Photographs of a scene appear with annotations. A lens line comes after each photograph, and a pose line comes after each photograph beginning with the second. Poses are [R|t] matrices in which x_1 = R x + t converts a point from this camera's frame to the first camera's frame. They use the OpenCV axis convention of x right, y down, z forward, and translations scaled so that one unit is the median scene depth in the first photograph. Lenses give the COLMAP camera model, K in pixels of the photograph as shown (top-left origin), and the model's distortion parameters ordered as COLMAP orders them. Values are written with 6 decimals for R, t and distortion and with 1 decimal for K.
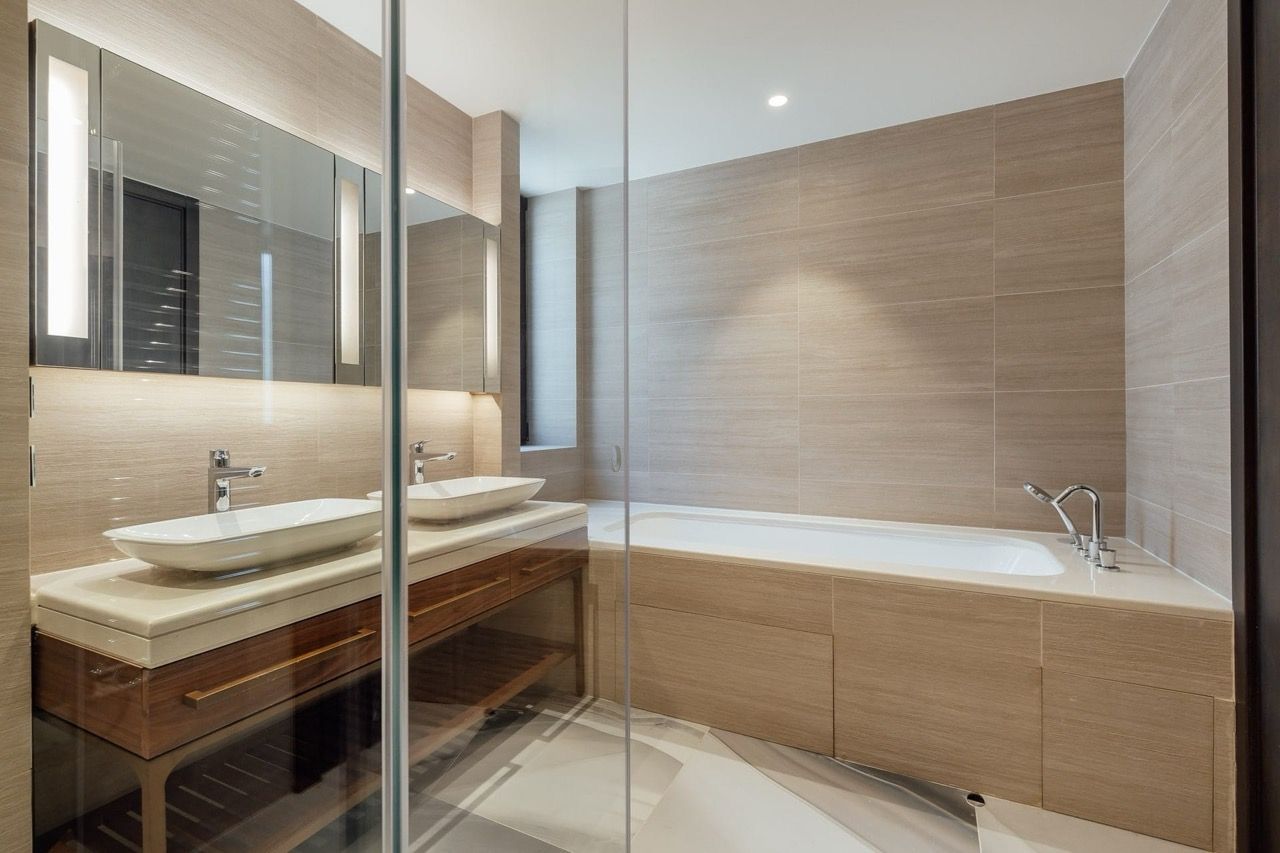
lens RADIAL K [[575.9, 0, 638.0], [0, 575.9, 418.1], [0, 0, 1]] dist [0.005455, 0.000181]
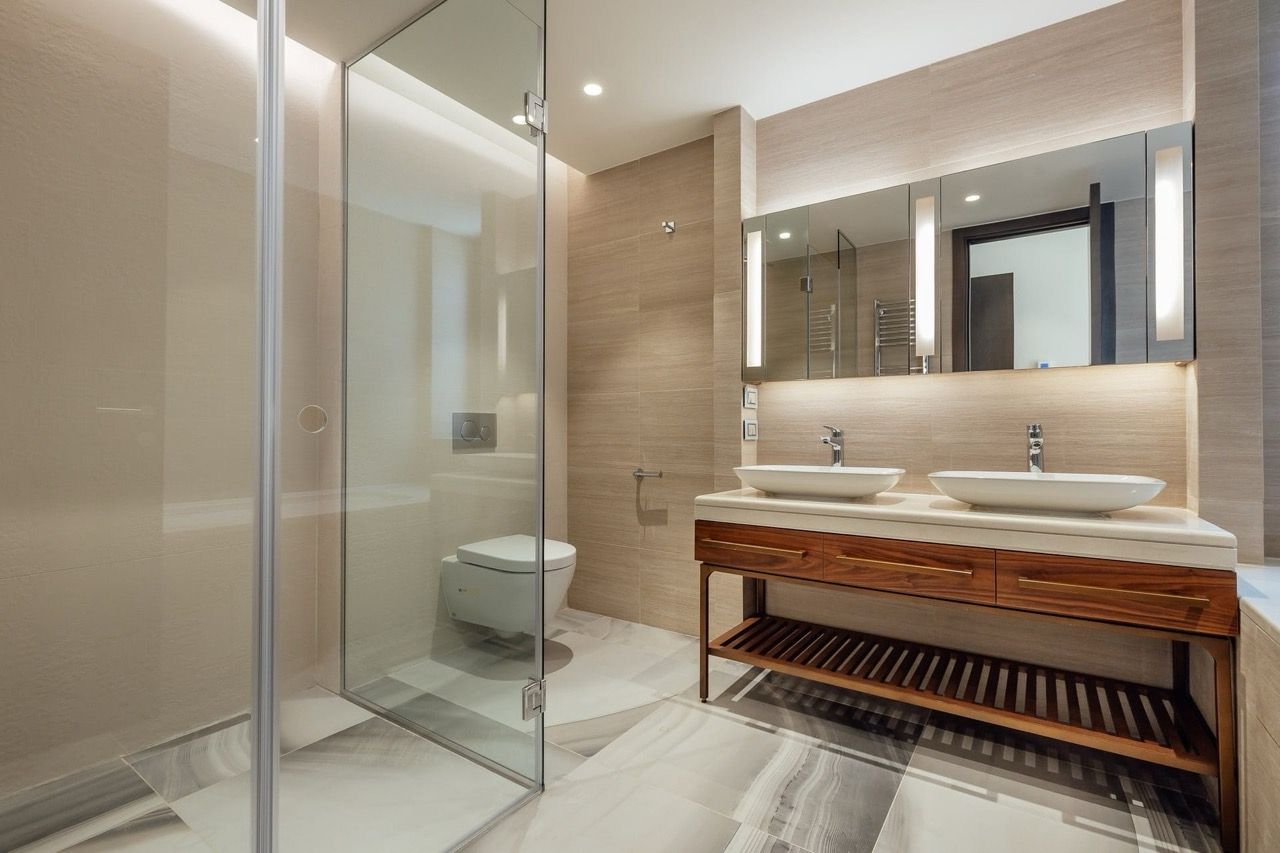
lens RADIAL K [[575.9, 0, 638.0], [0, 575.9, 418.1], [0, 0, 1]] dist [0.005455, 0.000181]
pose [[-0.137900, -0.007985, -0.990414, 0.789996], [0.006395, 0.999939, -0.008953, 0.039150], [0.990425, -0.007568, -0.137841, 0.644946]]
